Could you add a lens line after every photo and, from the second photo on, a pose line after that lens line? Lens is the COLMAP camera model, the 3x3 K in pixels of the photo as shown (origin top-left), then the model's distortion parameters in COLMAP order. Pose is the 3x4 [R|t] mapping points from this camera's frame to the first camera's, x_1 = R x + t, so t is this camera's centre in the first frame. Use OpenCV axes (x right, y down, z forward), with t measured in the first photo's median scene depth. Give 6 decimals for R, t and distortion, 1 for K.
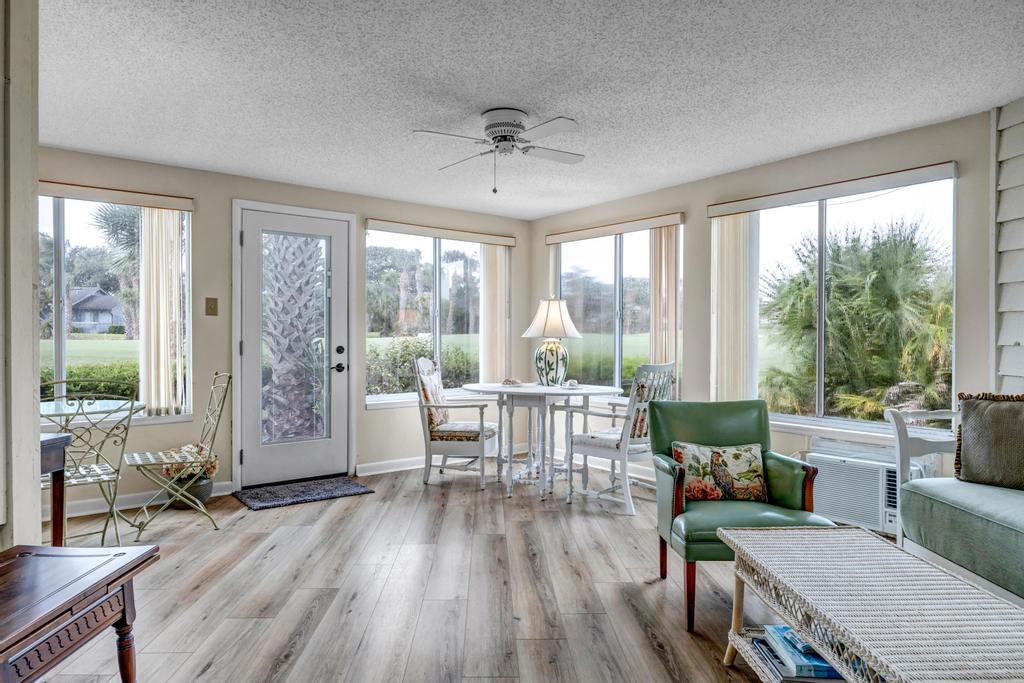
lens RADIAL K [[634.4, 0, 513.4], [0, 634.4, 337.3], [0, 0, 1]] dist [0.015798, 0.000036]
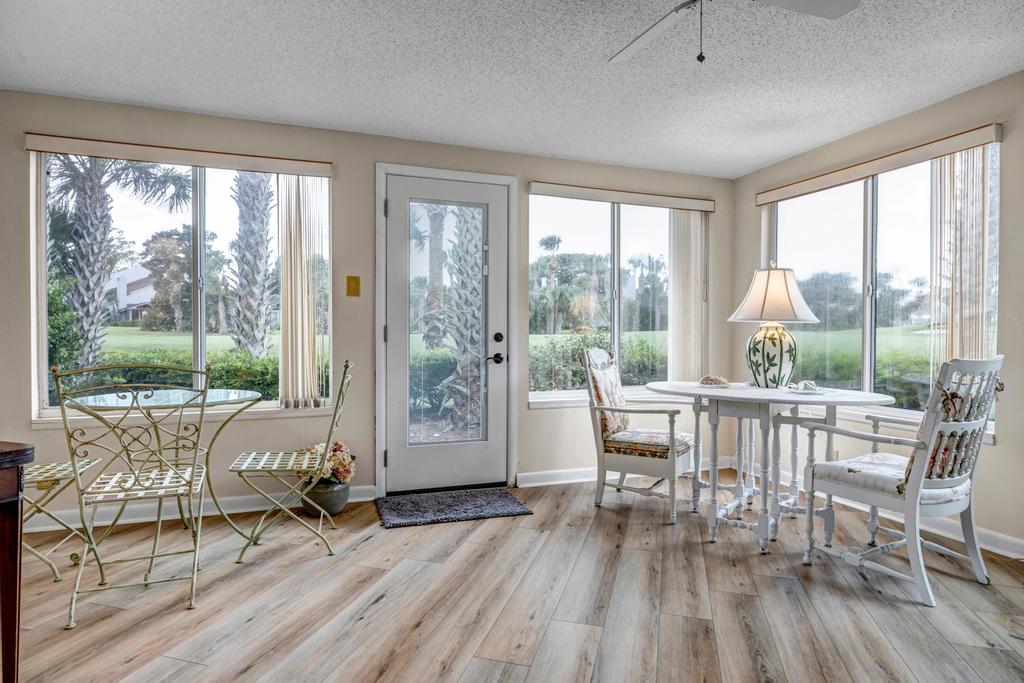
lens RADIAL K [[559.8, 0, 508.3], [0, 559.8, 337.2], [0, 0, 1]] dist [-0.002158, -0.000306]
pose [[0.947329, 0.003077, -0.320247, -0.022118], [-0.002331, 0.999994, 0.002712, 0.018981], [0.320253, -0.001823, 0.947330, 0.319399]]
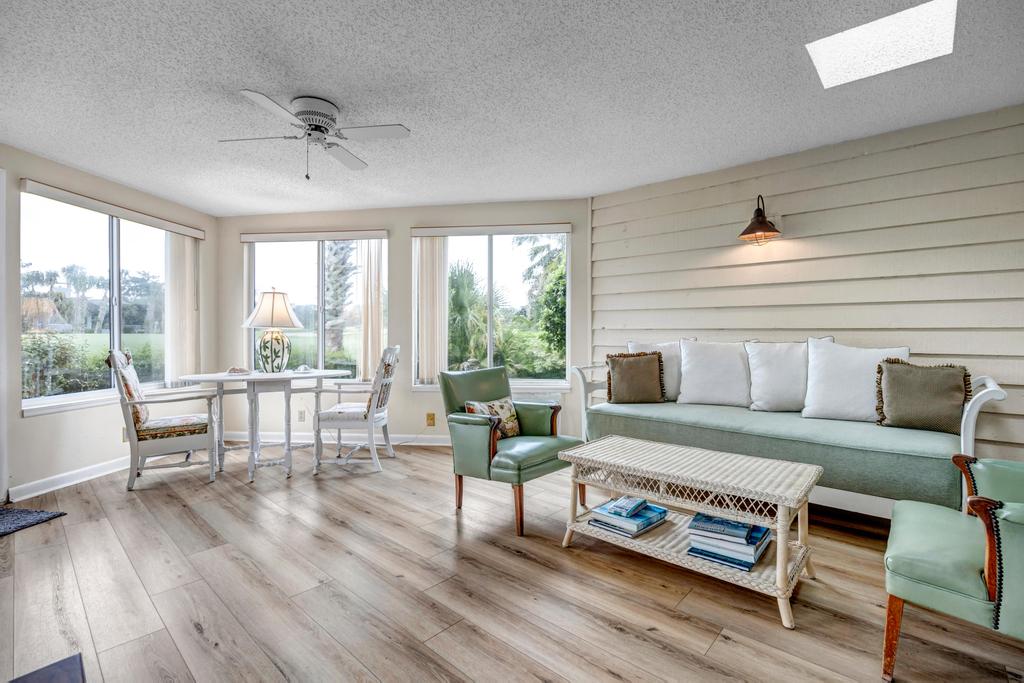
lens RADIAL K [[463.1, 0, 507.6], [0, 463.1, 336.7], [0, 0, 1]] dist [-0.002941, -0.000468]
pose [[0.706224, -0.008599, 0.707937, -0.233989], [0.010258, 0.999946, 0.001912, 0.019964], [-0.707915, 0.005912, 0.706273, 0.175221]]
